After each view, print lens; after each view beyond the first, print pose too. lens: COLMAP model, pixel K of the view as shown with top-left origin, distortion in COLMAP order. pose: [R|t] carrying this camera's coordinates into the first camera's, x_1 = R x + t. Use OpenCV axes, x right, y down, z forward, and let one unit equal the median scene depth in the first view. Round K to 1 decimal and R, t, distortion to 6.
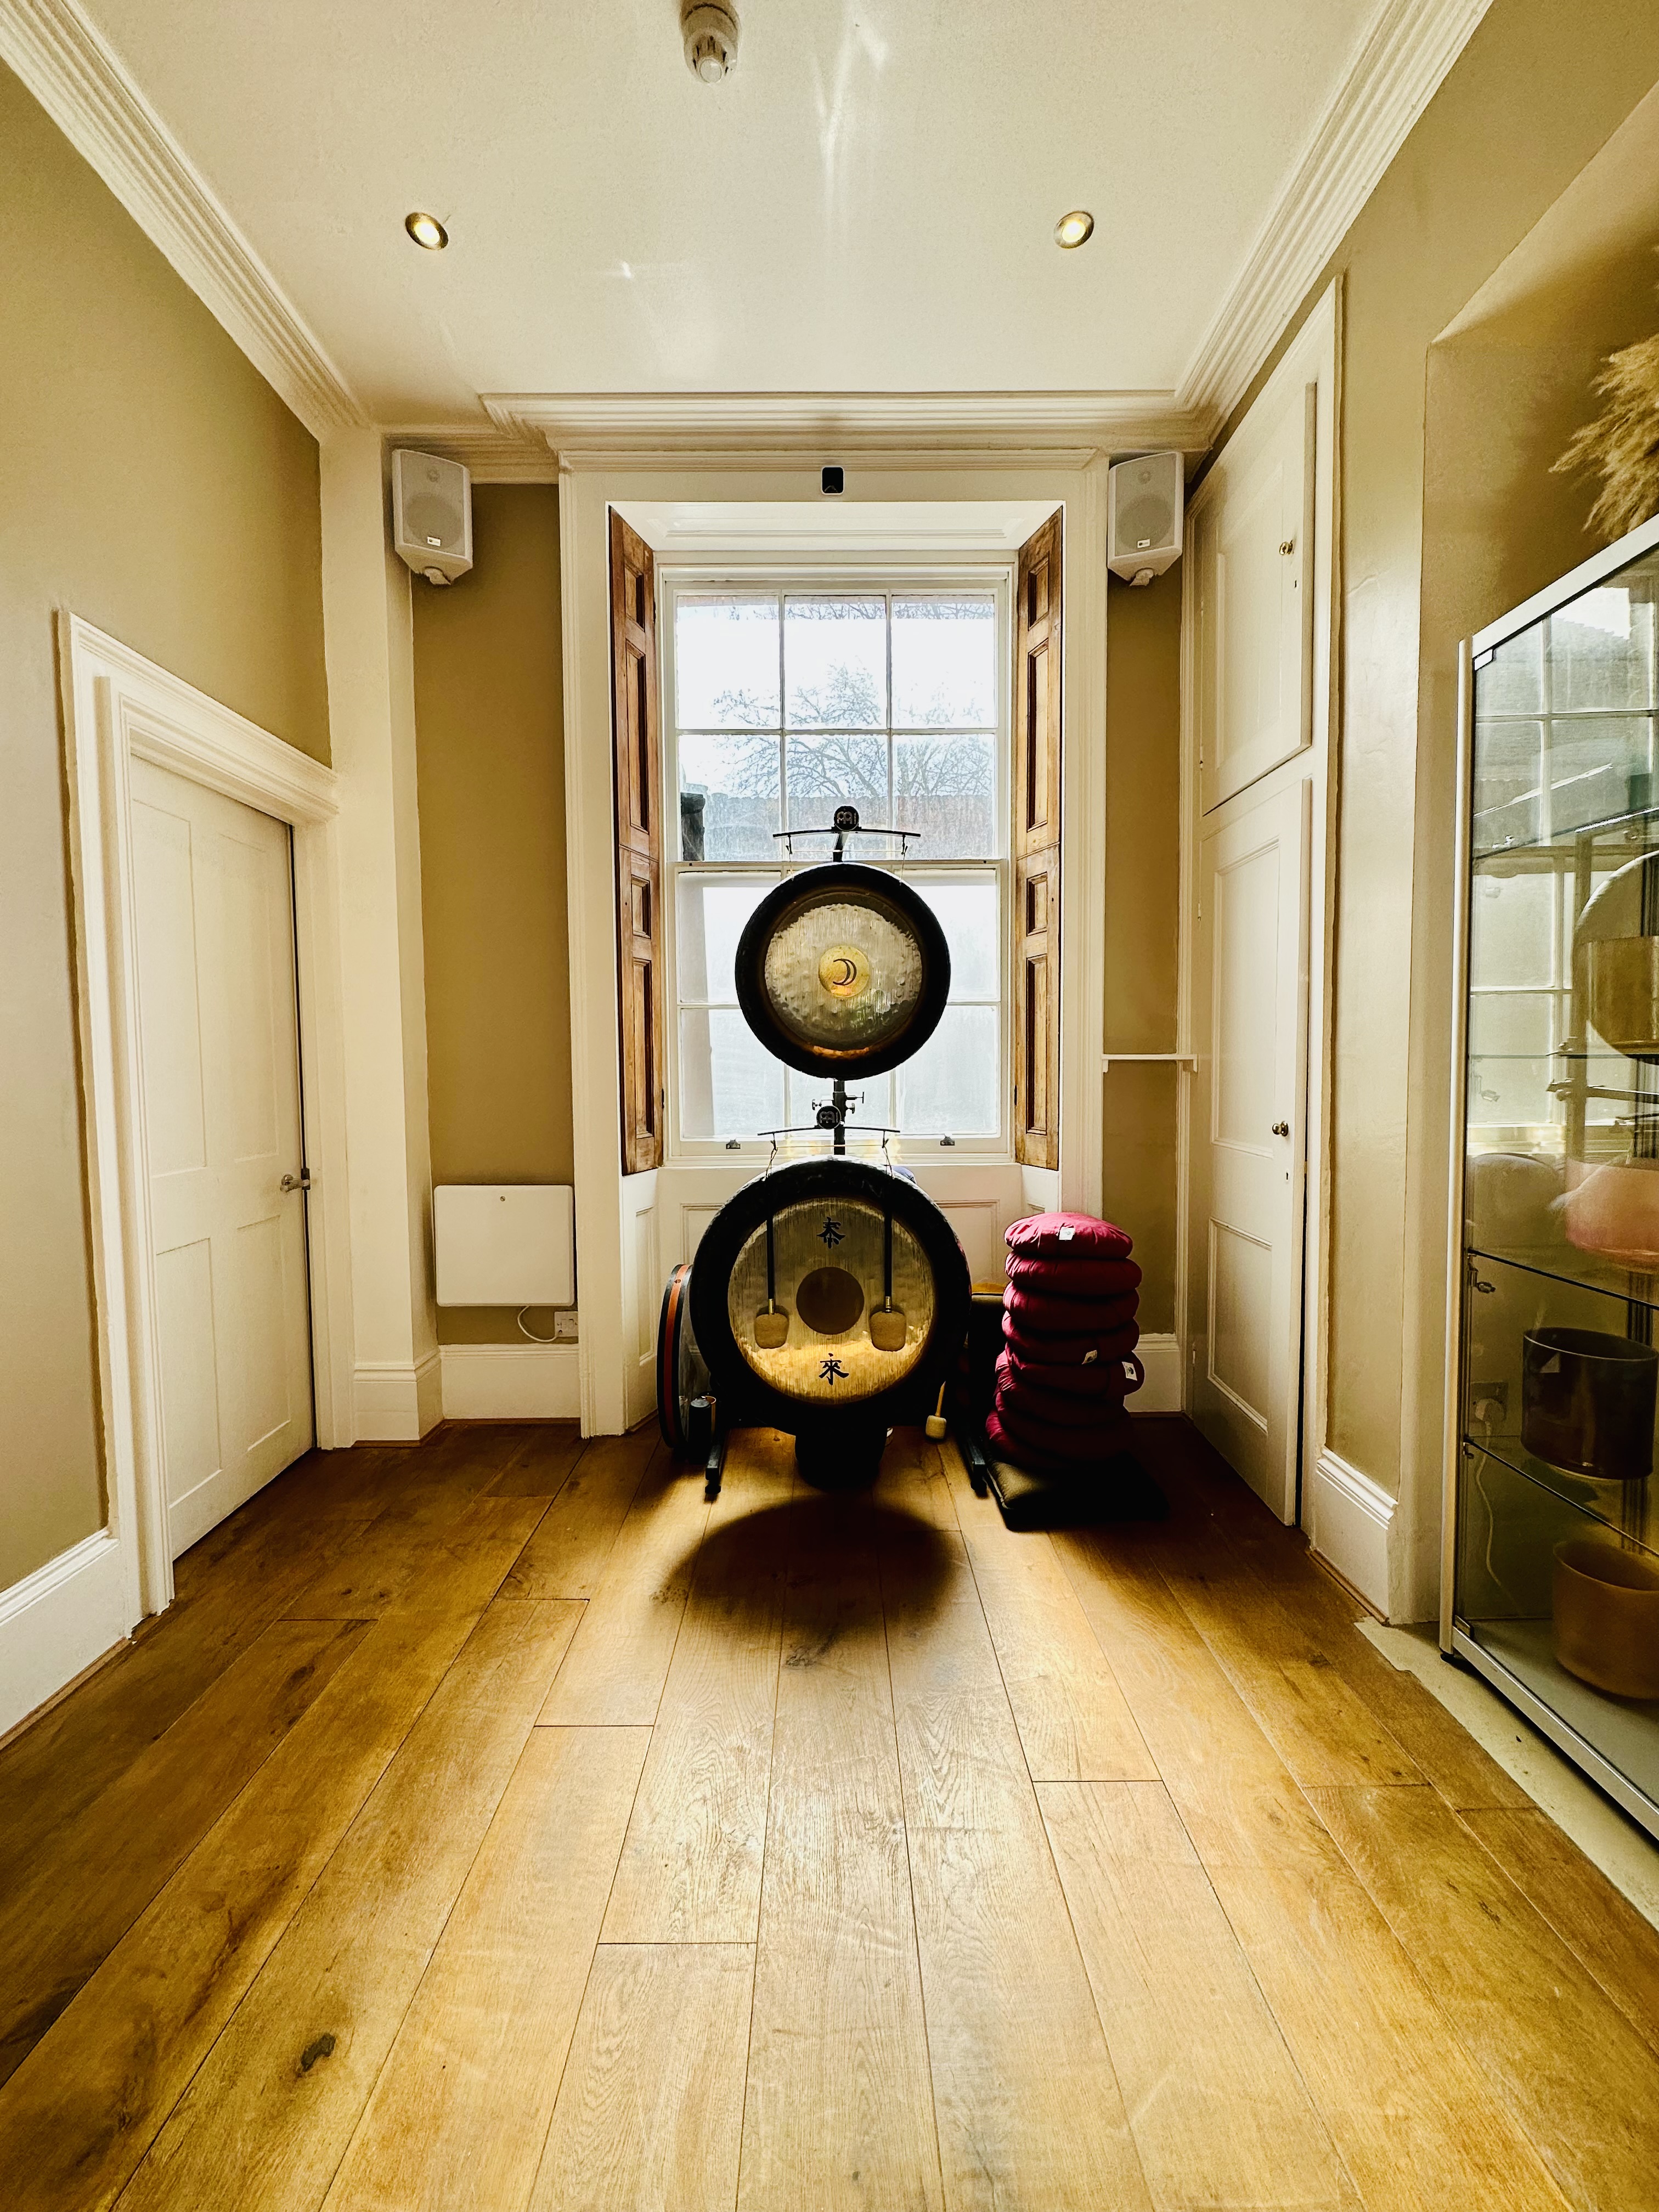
lens RADIAL K [[879.9, 0, 829.5], [0, 879.9, 1106.0], [0, 0, 1]] dist [-0.002298, 0.000638]
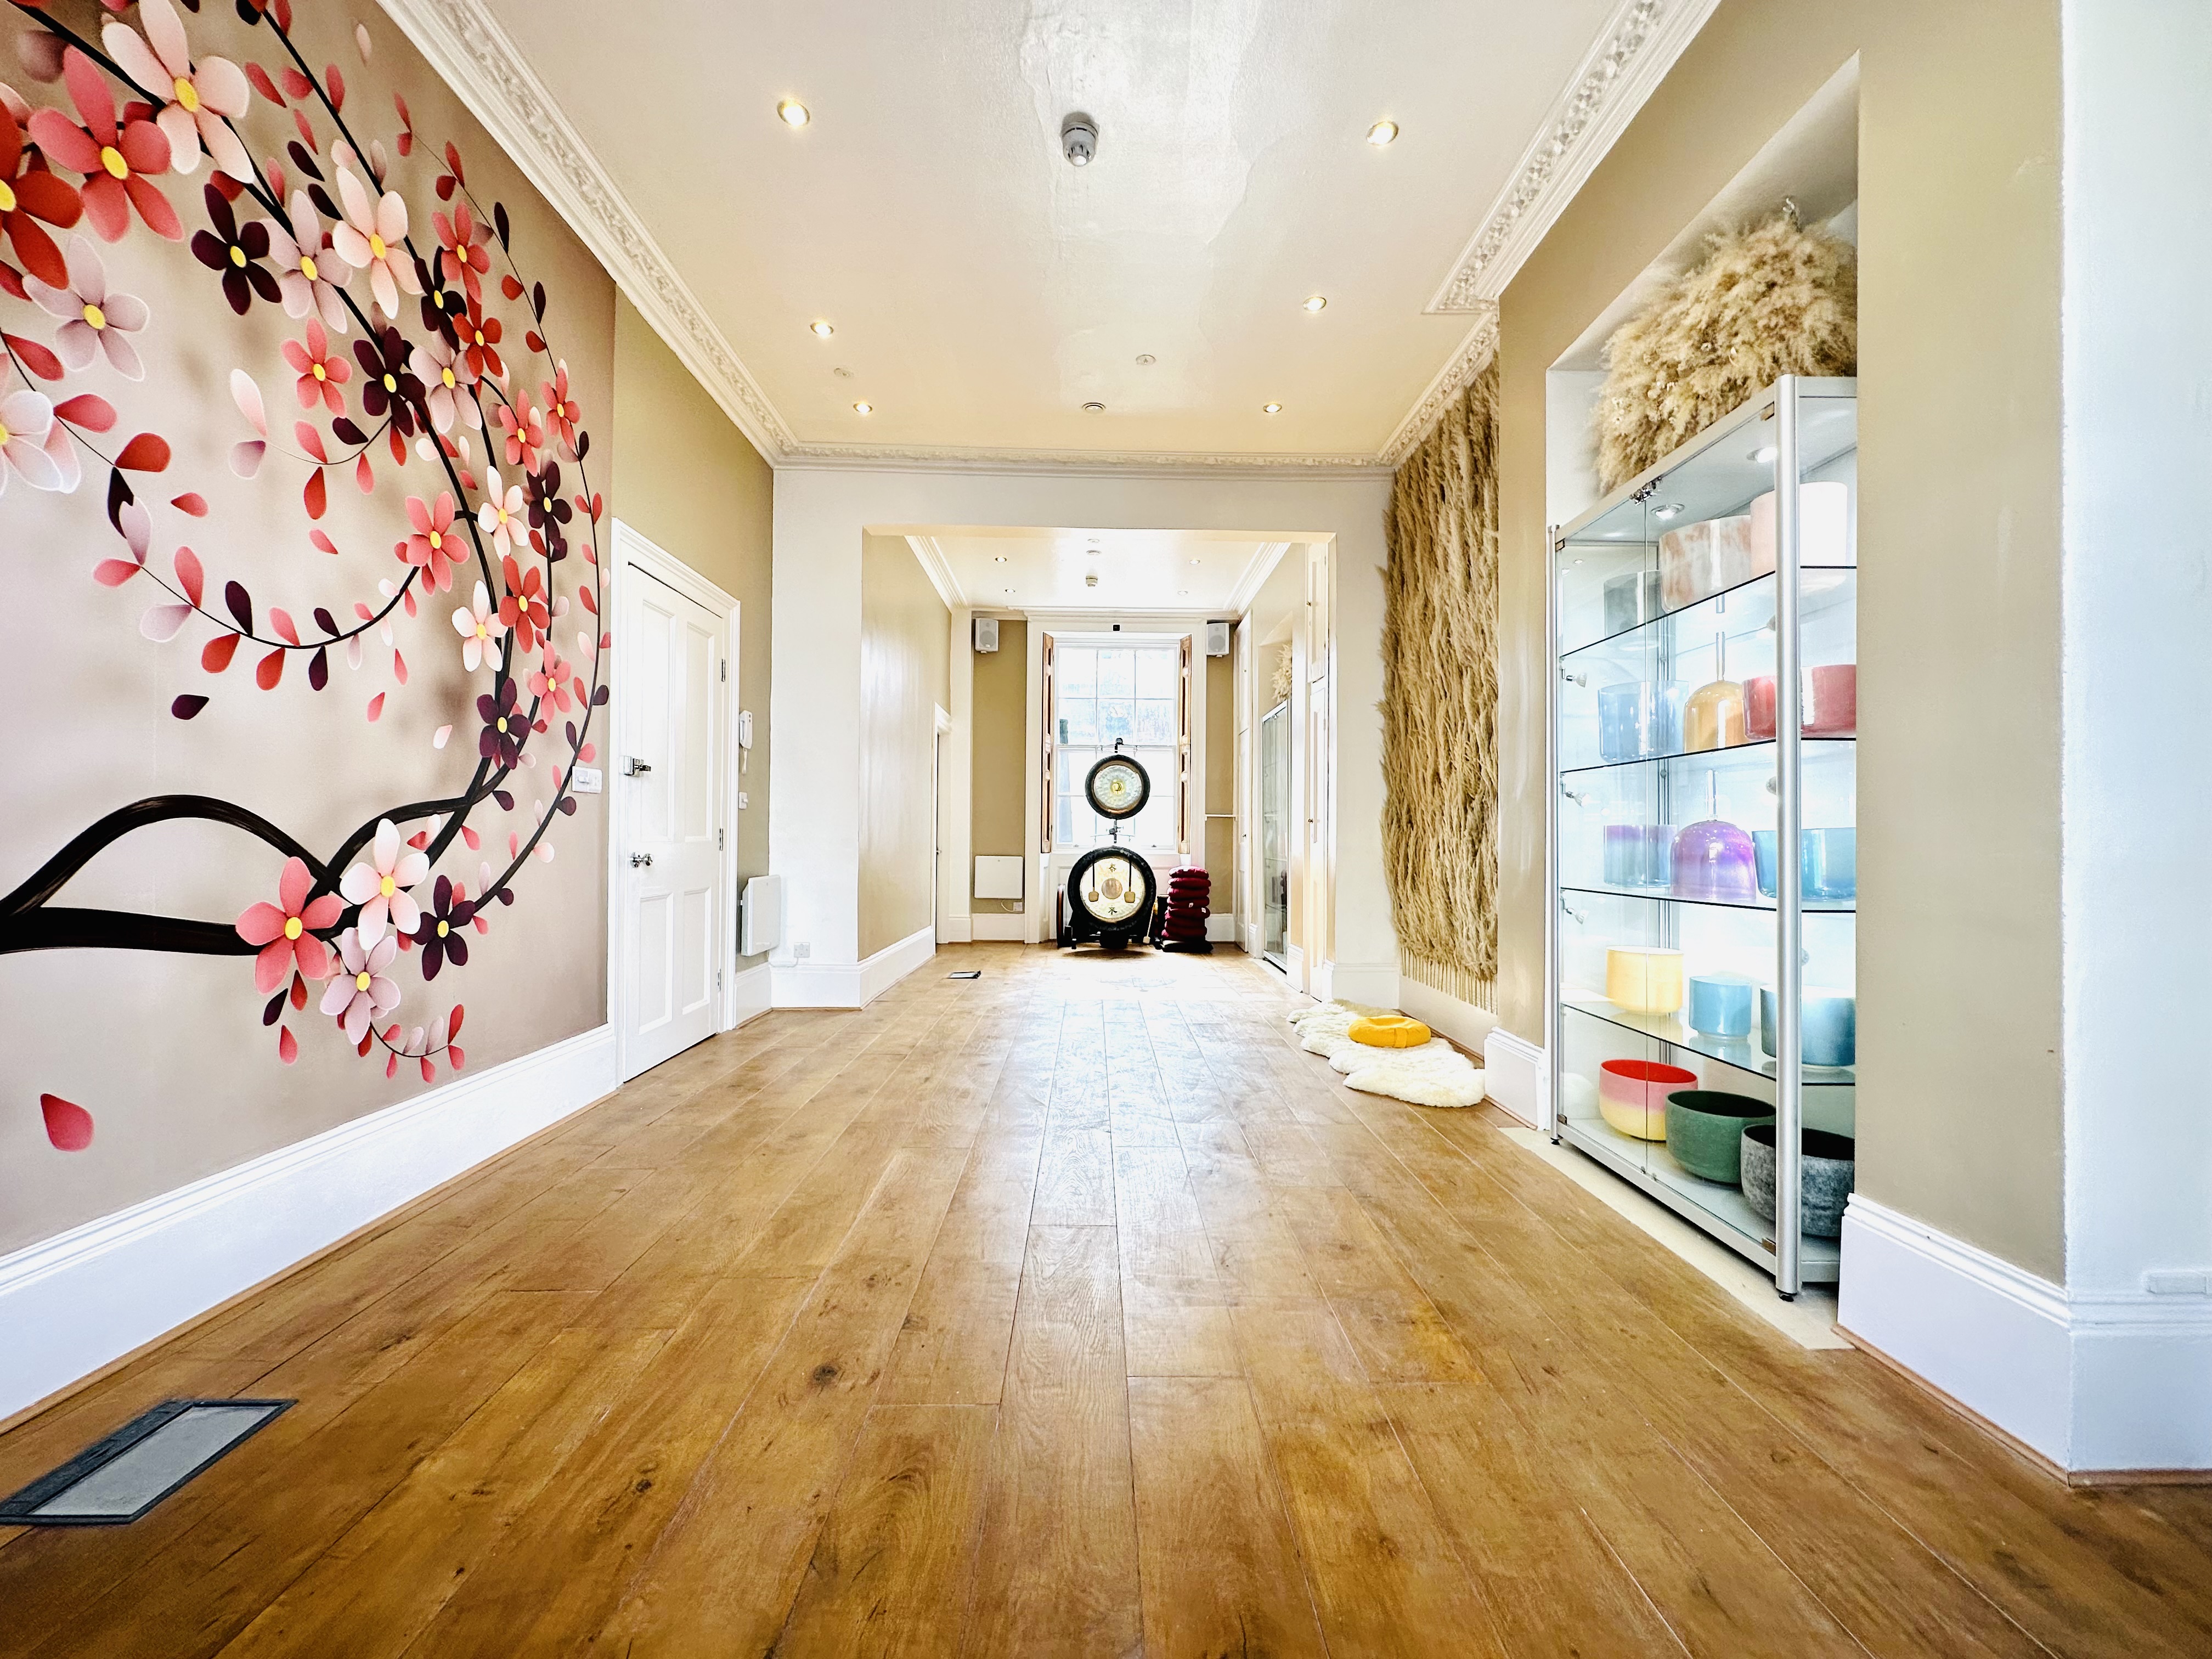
lens RADIAL K [[879.9, 0, 1106.0], [0, 879.9, 829.5], [0, 0, 1]] dist [-0.002298, 0.000638]
pose [[0.999788, 0.016366, 0.012500, -0.060189], [-0.015545, 0.997880, -0.063191, 0.190801], [-0.013507, 0.062984, 0.997923, -2.022352]]
